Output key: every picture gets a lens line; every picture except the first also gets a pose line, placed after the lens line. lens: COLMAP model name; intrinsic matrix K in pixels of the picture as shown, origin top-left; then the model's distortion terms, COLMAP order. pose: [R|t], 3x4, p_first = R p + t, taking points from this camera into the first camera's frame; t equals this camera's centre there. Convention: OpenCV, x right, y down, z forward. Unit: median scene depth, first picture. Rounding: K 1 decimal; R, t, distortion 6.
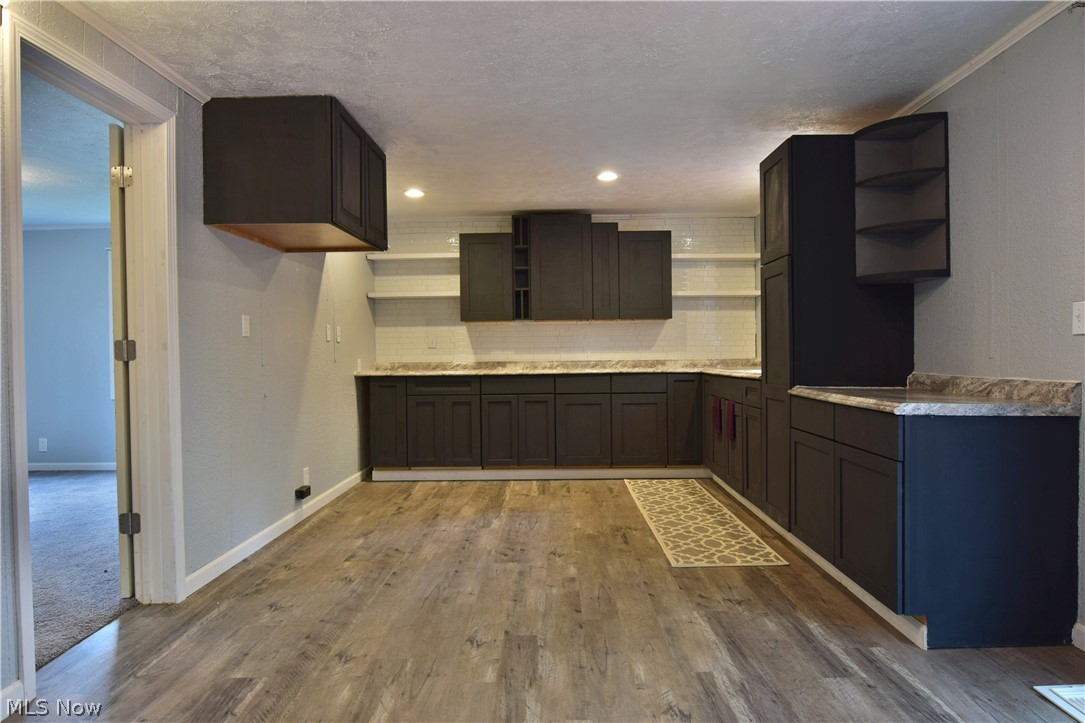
lens RADIAL K [[667.2, 0, 542.5], [0, 667.2, 361.5], [0, 0, 1]] dist [-0.013134, -0.001986]
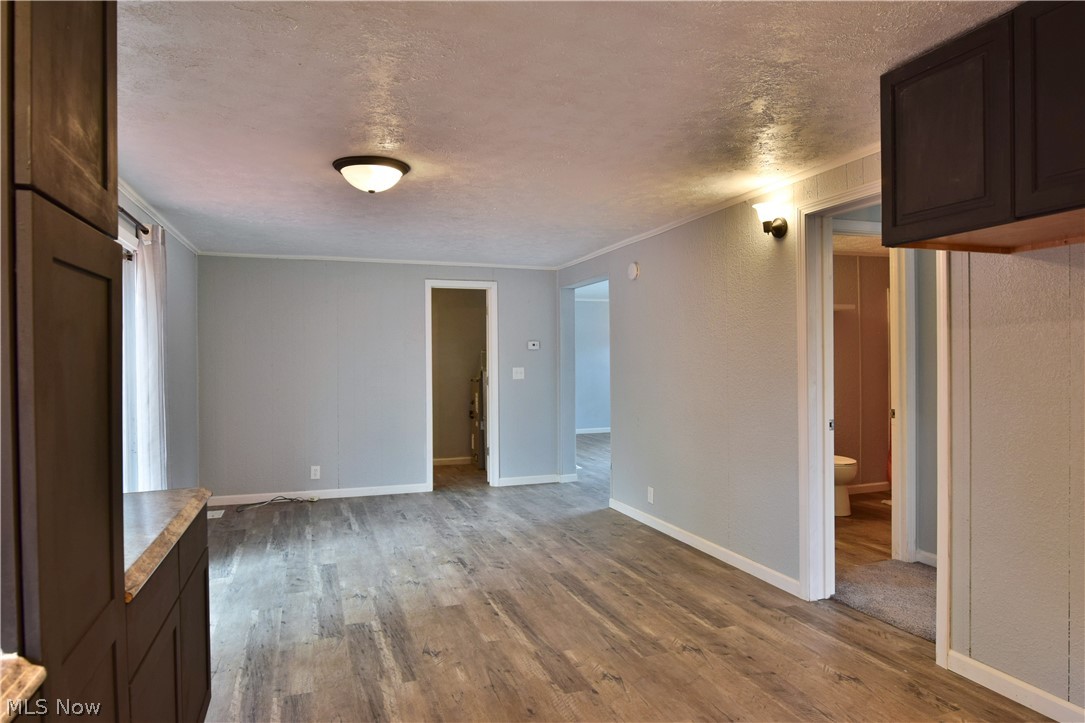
lens RADIAL K [[667.2, 0, 542.5], [0, 667.2, 361.5], [0, 0, 1]] dist [-0.013134, -0.001986]
pose [[-0.937866, 0.022679, -0.346257, 0.264964], [0.015578, 0.999608, 0.023279, -0.092990], [0.346649, 0.016439, -0.937851, 1.391786]]
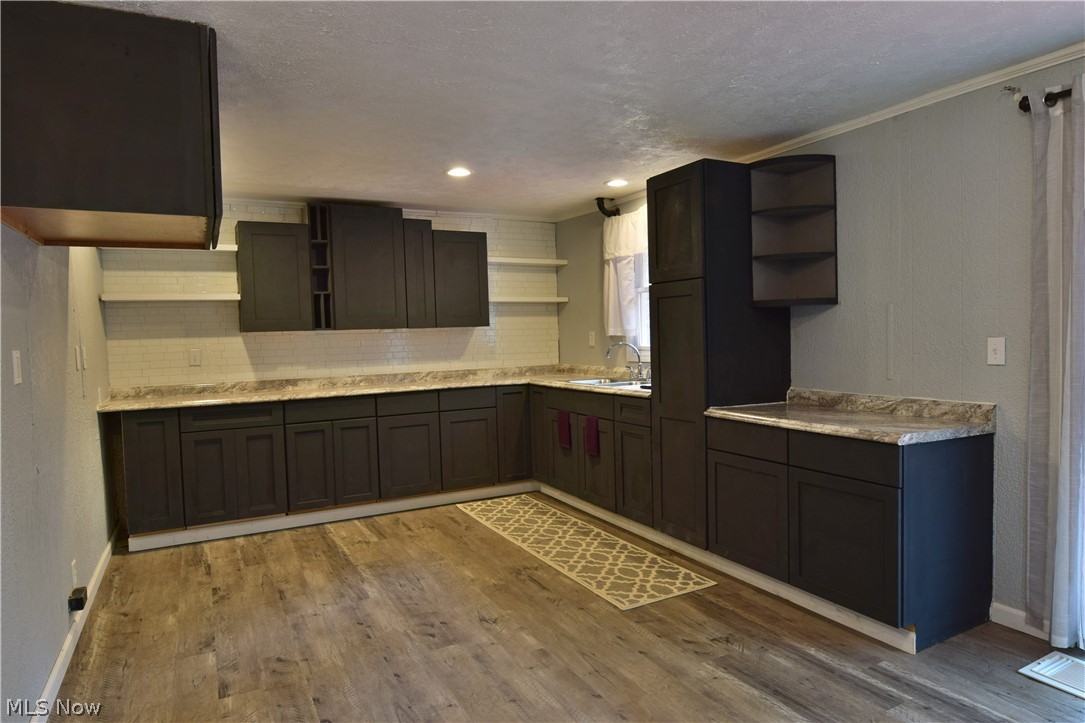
lens RADIAL K [[667.2, 0, 542.5], [0, 667.2, 361.5], [0, 0, 1]] dist [-0.013134, -0.001986]
pose [[0.874655, -0.035166, 0.483469, -0.318596], [0.023647, 0.999273, 0.029904, -0.066629], [-0.484169, -0.014723, 0.874850, 0.223366]]
